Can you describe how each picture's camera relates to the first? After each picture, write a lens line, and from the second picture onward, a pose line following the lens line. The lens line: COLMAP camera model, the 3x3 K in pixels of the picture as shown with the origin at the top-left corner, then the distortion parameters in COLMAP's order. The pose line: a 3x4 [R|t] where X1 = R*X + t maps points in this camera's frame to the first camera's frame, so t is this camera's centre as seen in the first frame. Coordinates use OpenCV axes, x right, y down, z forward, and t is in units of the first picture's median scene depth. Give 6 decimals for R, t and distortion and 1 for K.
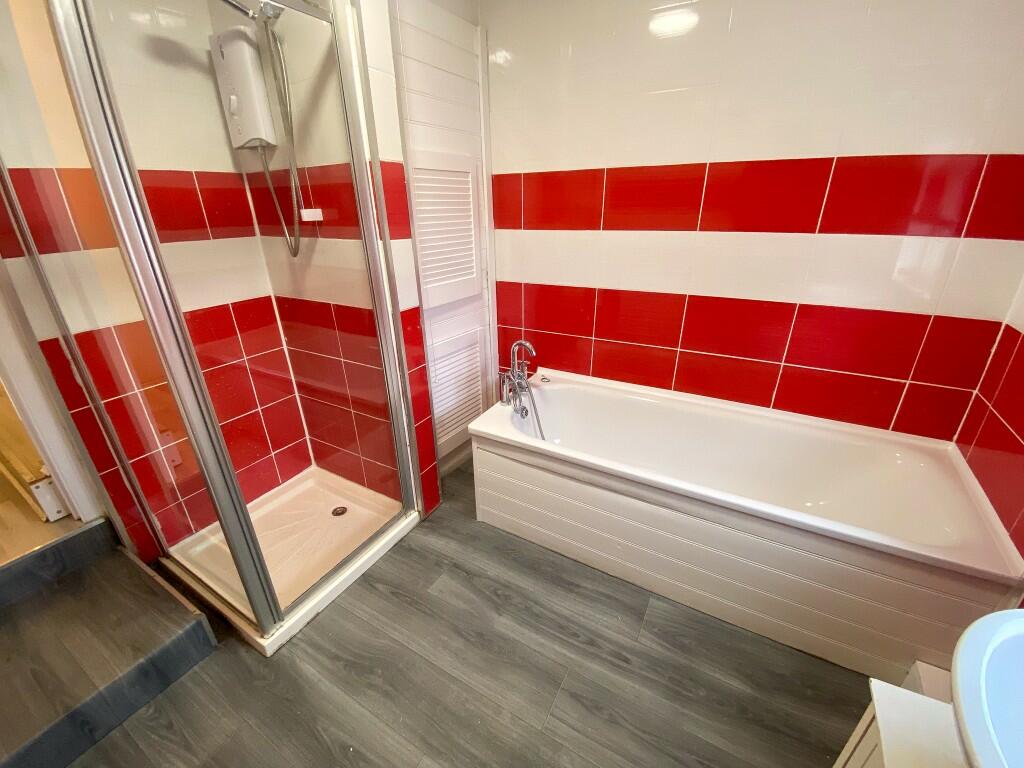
lens RADIAL K [[414.5, 0, 512.6], [0, 414.5, 383.2], [0, 0, 1]] dist [0.055076, -0.036840]
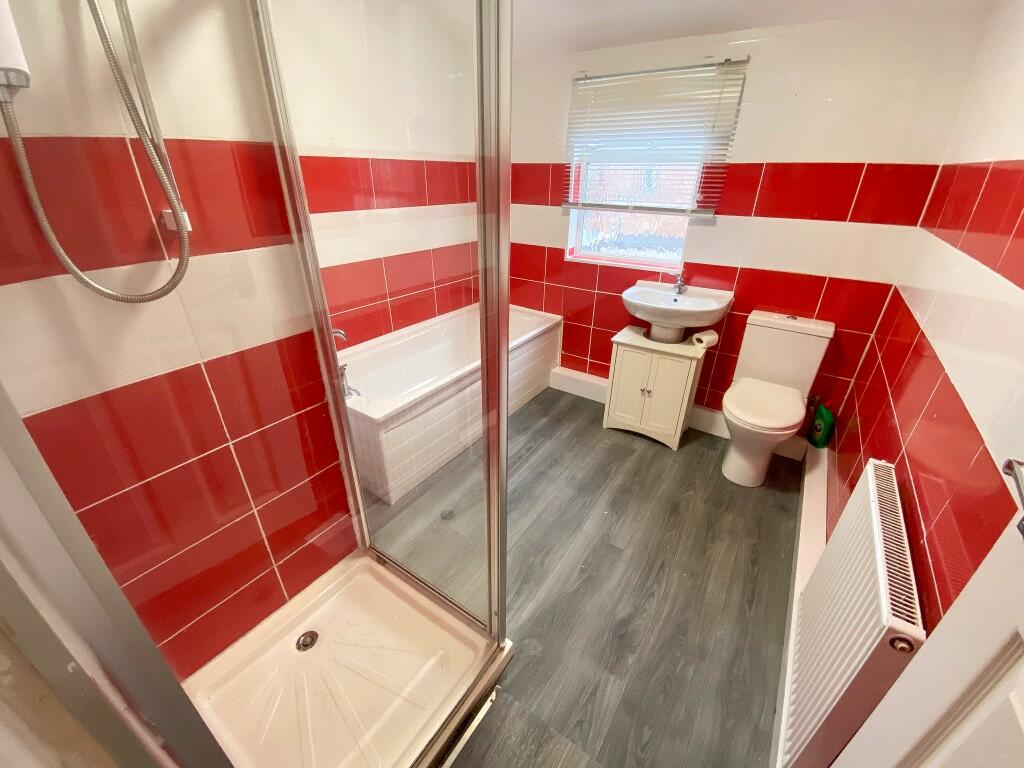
lens RADIAL K [[414.5, 0, 512.6], [0, 414.5, 383.2], [0, 0, 1]] dist [0.055076, -0.036840]
pose [[0.071907, -0.432468, 0.898777, -1.262104], [0.378030, 0.845697, 0.376683, -0.293594], [-0.922997, 0.312679, 0.224297, 0.596901]]
